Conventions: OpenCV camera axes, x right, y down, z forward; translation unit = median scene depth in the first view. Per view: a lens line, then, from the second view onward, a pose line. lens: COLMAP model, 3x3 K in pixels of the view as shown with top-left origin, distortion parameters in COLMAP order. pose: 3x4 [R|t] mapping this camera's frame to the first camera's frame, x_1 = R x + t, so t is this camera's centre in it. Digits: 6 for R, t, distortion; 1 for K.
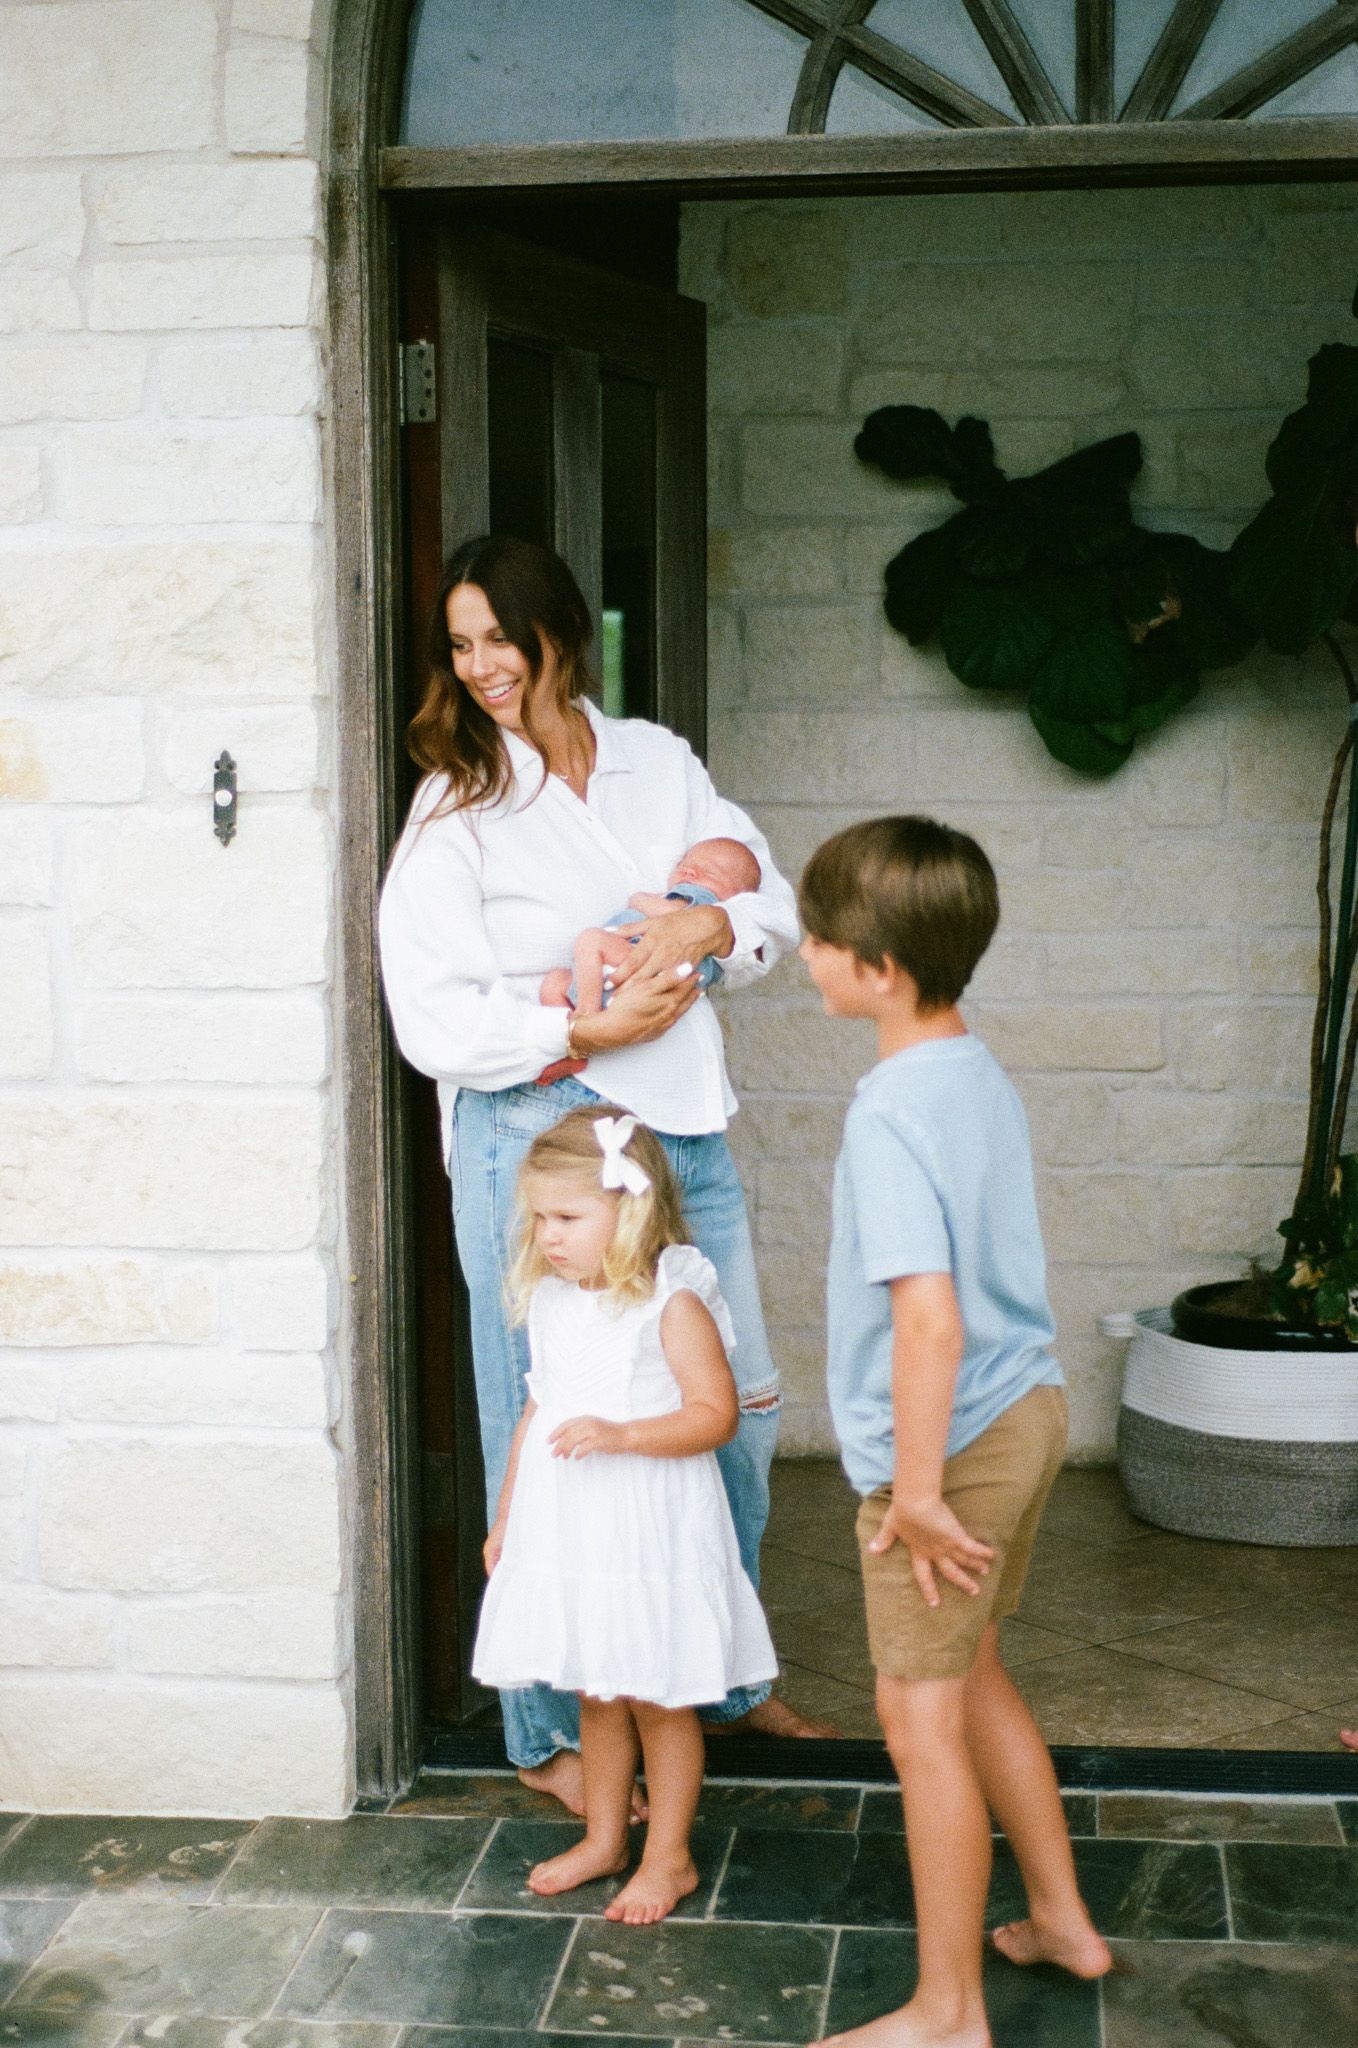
lens RADIAL K [[3271.4, 0, 645.6], [0, 3271.4, 1023.6], [0, 0, 1]] dist [-0.123221, 0.078511]
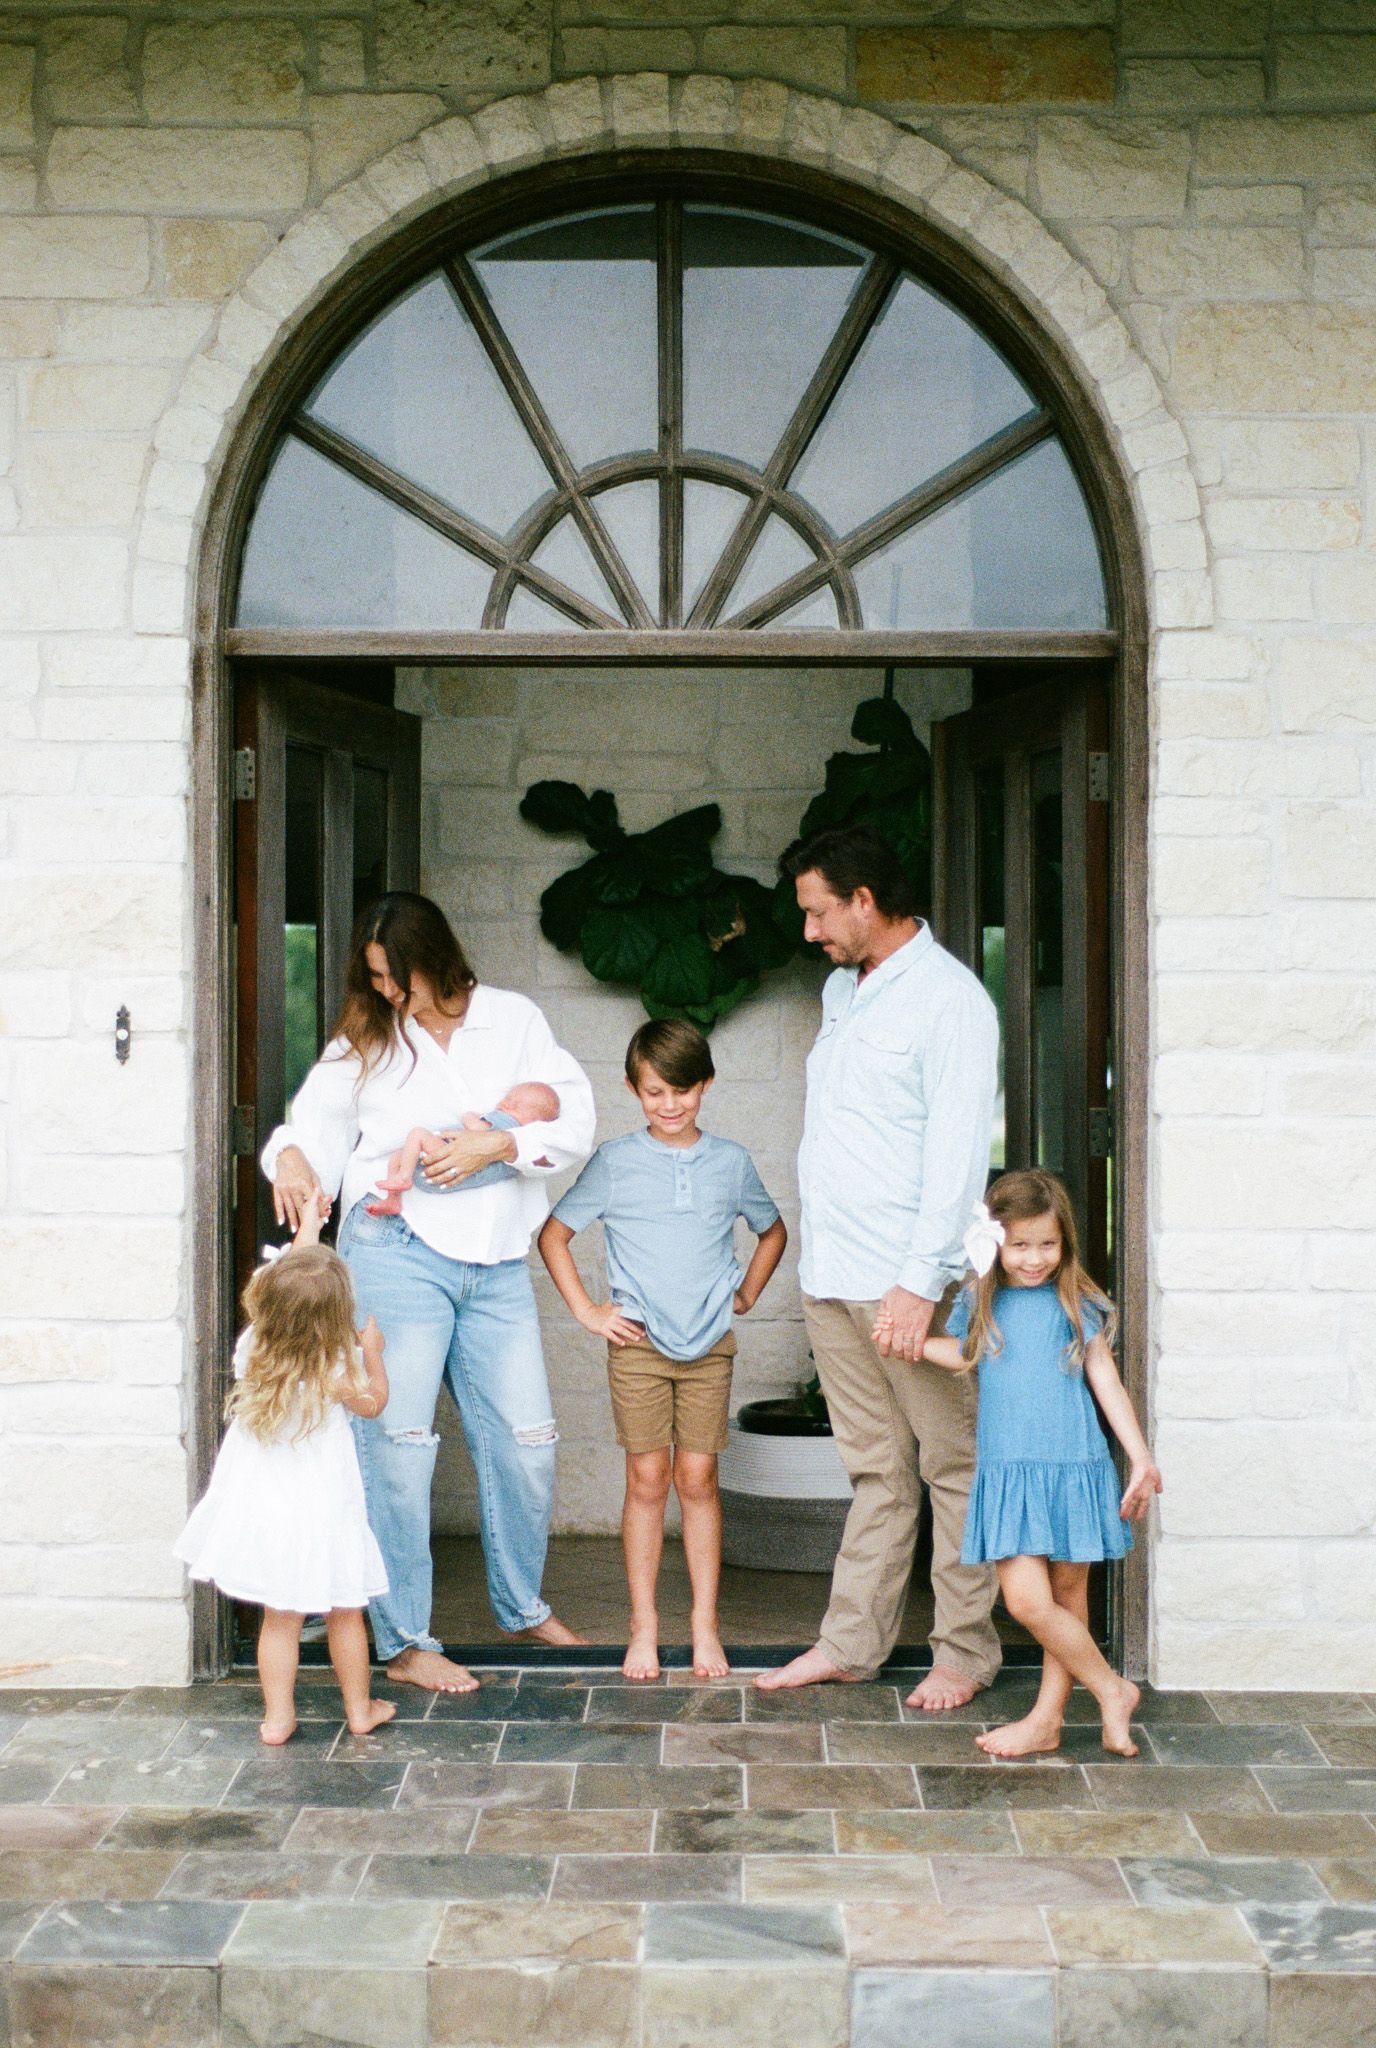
lens RADIAL K [[3258.2, 0, 688.0], [0, 3258.2, 1024.0], [0, 0, 1]] dist [-0.010694, 0.004349]
pose [[0.993036, 0.014050, 0.116975, -0.040970], [-0.002690, 0.995309, -0.096710, 0.077788], [-0.117785, 0.095722, 0.988415, -0.594966]]
